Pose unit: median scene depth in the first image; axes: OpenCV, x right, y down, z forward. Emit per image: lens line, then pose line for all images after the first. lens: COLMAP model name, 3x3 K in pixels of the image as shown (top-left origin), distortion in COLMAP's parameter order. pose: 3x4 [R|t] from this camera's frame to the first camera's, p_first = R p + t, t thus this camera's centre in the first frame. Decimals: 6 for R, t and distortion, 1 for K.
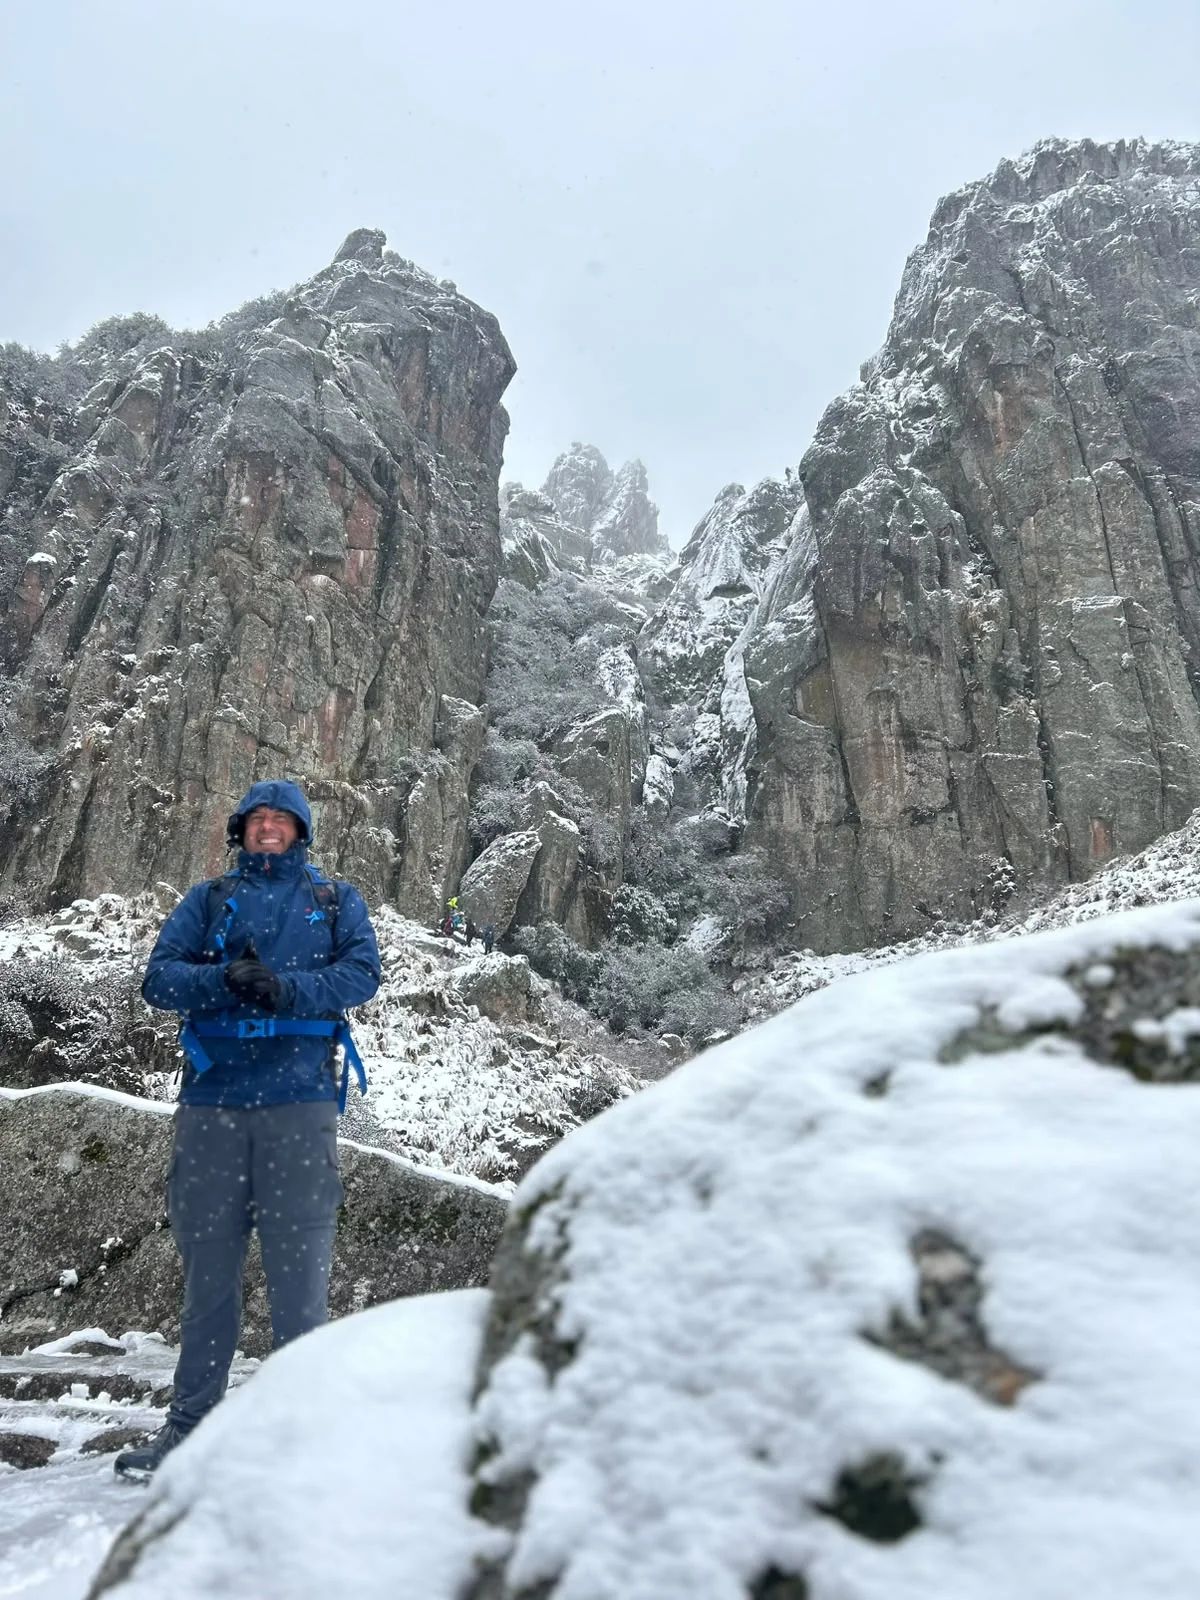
lens RADIAL K [[1197.9, 0, 598.4], [0, 1197.9, 804.3], [0, 0, 1]] dist [0.052781, -0.057601]
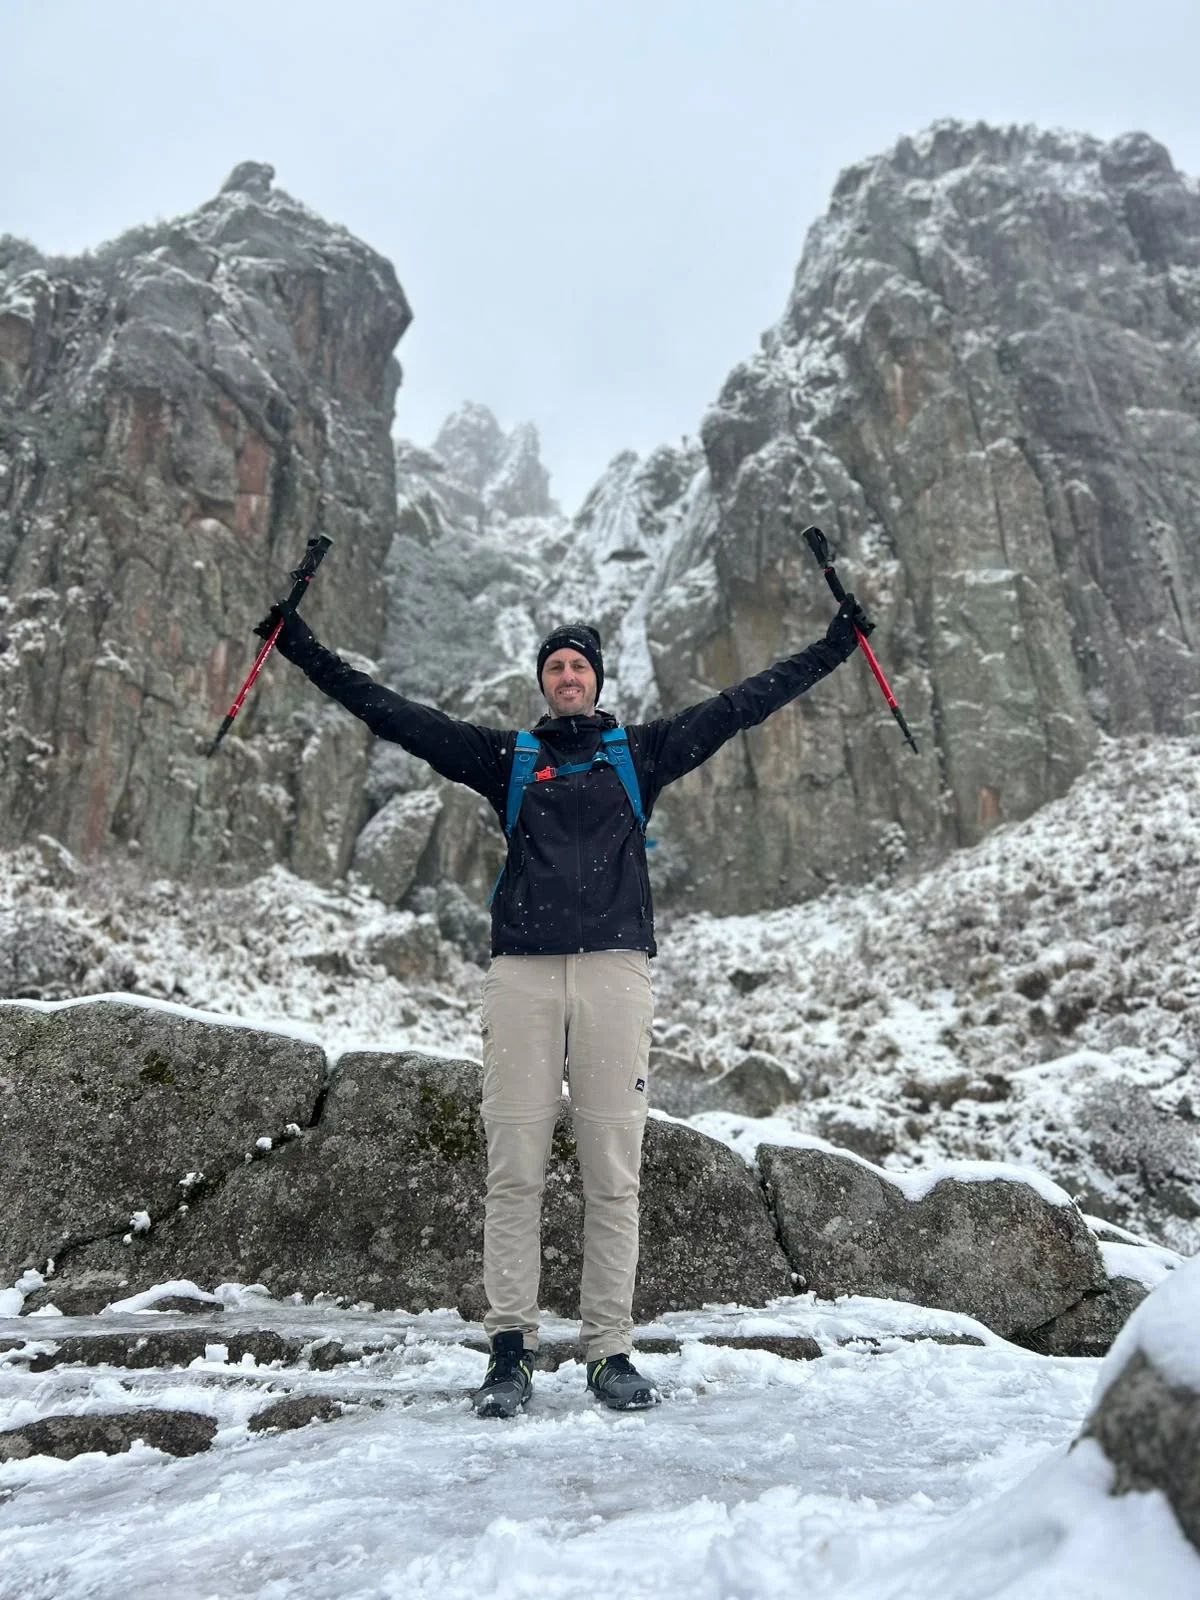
lens RADIAL K [[1198.3, 0, 601.0], [0, 1198.3, 812.1], [0, 0, 1]] dist [0.019553, -0.001700]
pose [[0.994702, 0.012627, 0.102020, -0.015911], [-0.015861, 0.999395, 0.030944, 0.006252], [-0.101567, -0.032399, 0.994301, 0.012442]]
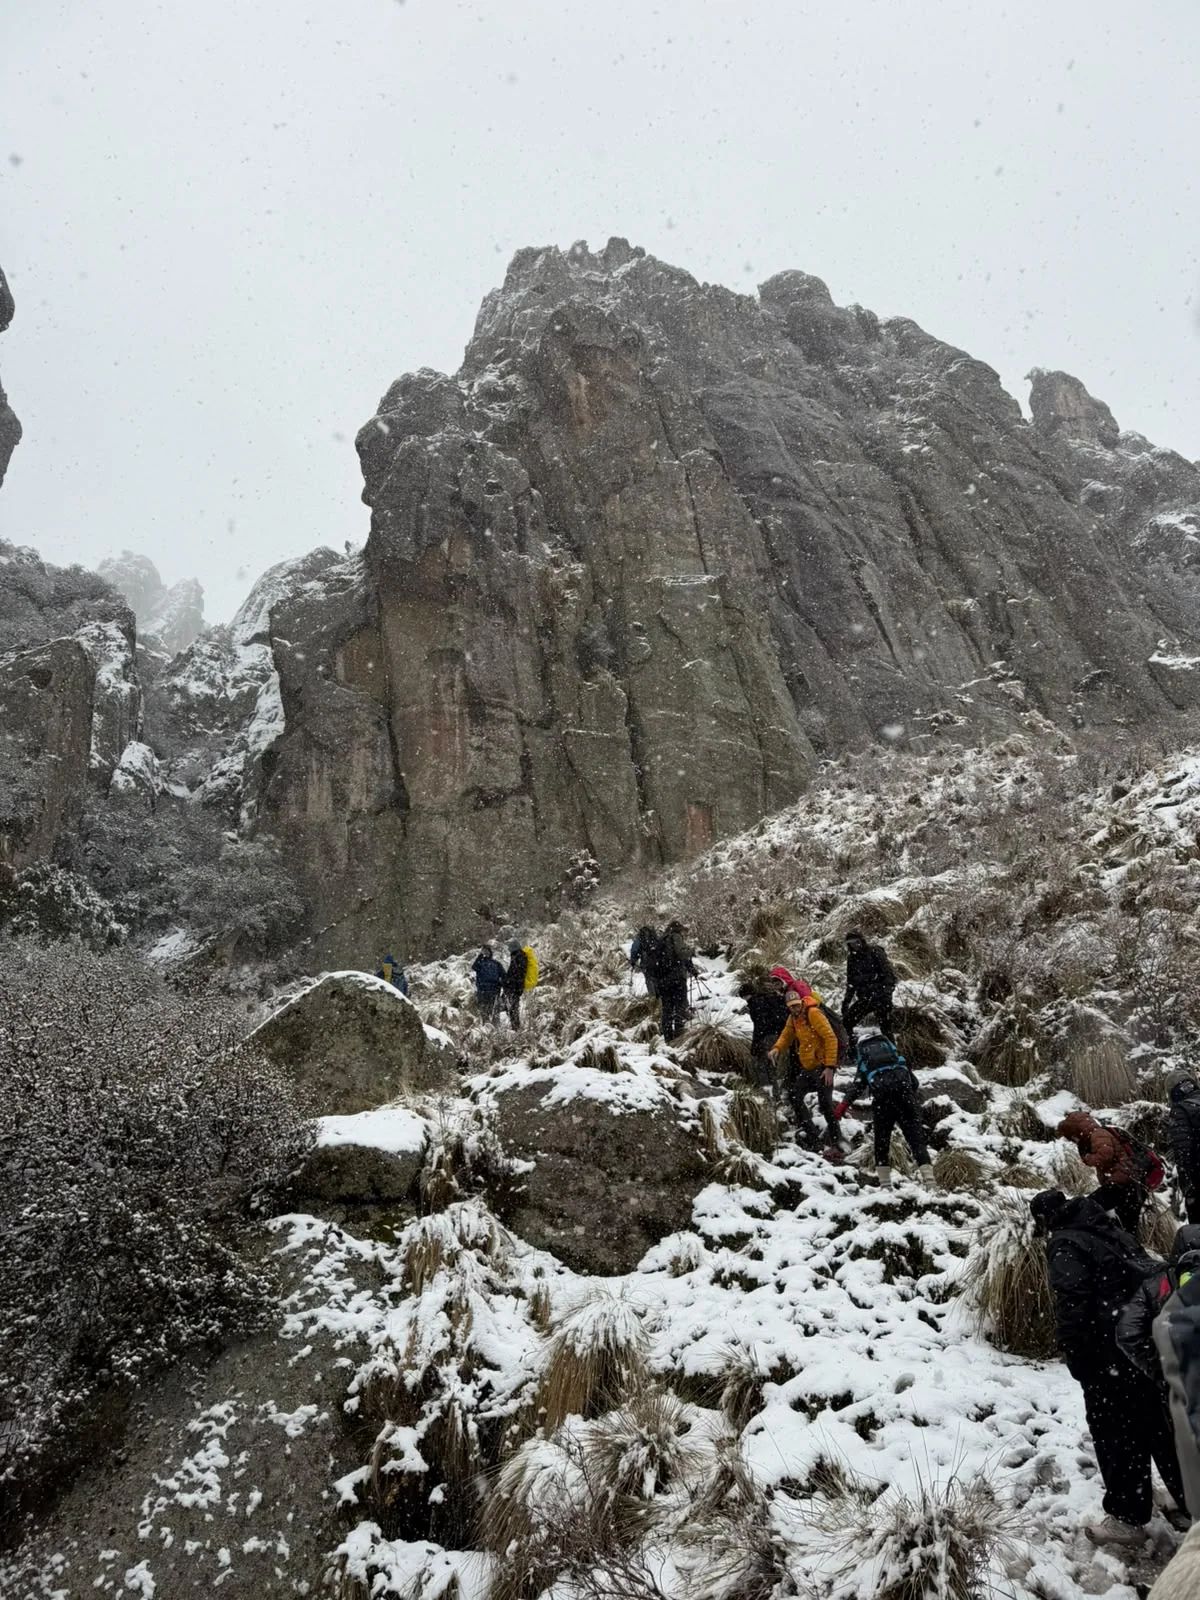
lens RADIAL K [[1048.7, 0, 595.9], [0, 1048.7, 830.8], [0, 0, 1]] dist [0.147193, -0.131329]
pose [[0.923420, 0.086081, 0.374013, 0.078234], [-0.027781, 0.986958, -0.158565, 0.133641], [-0.382784, 0.136032, 0.913768, 0.344185]]
